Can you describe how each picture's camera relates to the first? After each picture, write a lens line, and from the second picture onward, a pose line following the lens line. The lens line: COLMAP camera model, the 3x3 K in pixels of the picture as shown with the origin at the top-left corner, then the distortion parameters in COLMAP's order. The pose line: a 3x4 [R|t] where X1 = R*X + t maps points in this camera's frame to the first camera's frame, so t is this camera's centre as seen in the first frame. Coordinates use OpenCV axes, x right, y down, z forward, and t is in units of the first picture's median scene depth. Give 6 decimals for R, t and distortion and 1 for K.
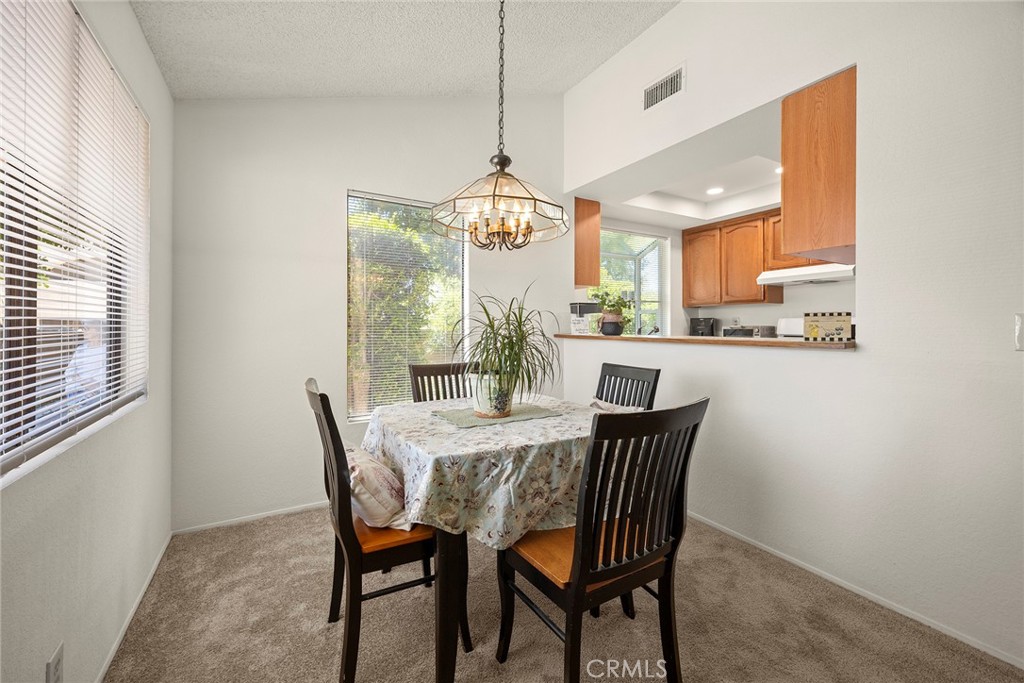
lens RADIAL K [[416.5, 0, 508.2], [0, 416.5, 329.2], [0, 0, 1]] dist [-0.002197, -0.000141]
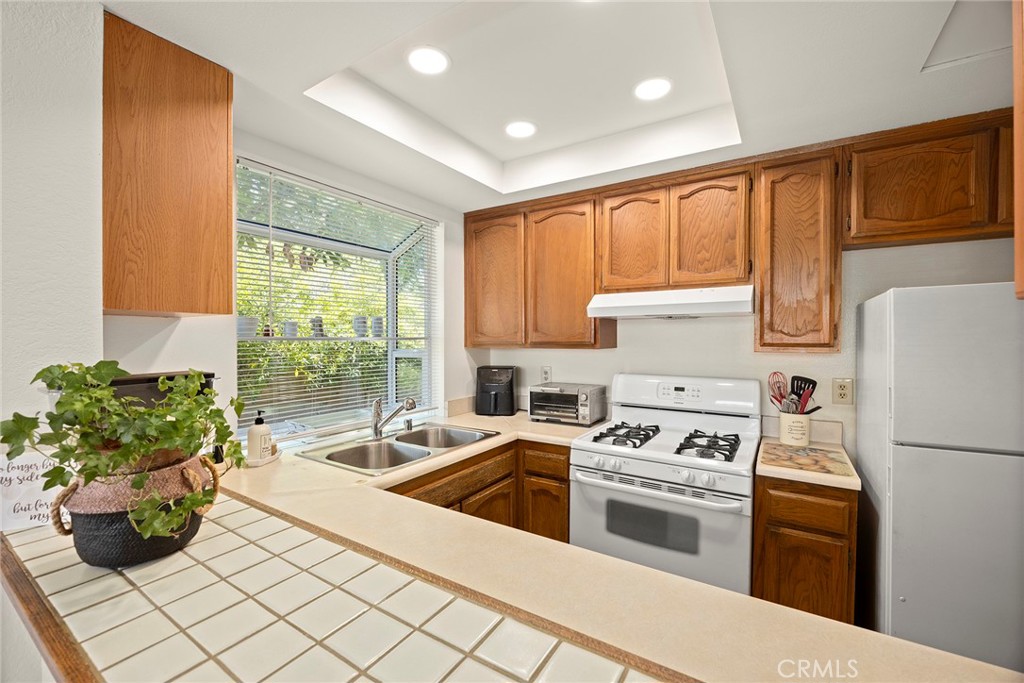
lens RADIAL K [[423.7, 0, 512.0], [0, 423.7, 341.5], [0, 0, 1]] dist [-0.000057, -0.000001]
pose [[0.888073, -0.002309, 0.459696, 0.323065], [-0.001036, 0.999975, 0.007024, -0.101715], [-0.459700, -0.006714, 0.888049, 0.701669]]
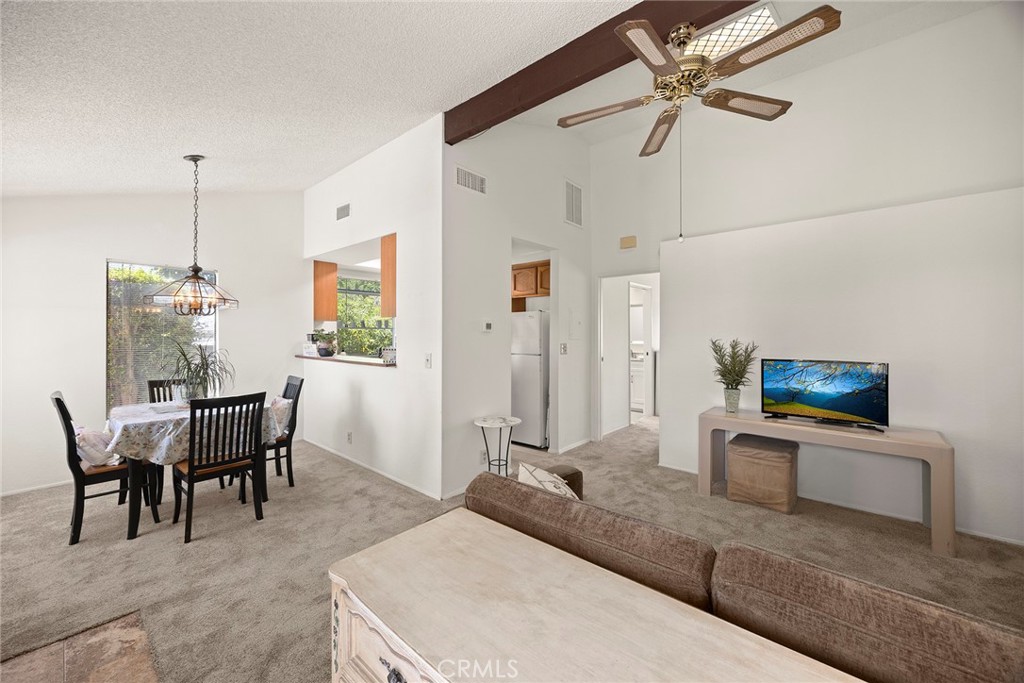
lens RADIAL K [[399.2, 0, 511.2], [0, 399.2, 337.4], [0, 0, 1]] dist [-0.001433, -0.000527]
pose [[0.947345, -0.000107, 0.320215, 0.428470], [-0.001059, 0.999993, 0.003469, -0.063219], [-0.320213, -0.003625, 0.947339, -0.646625]]
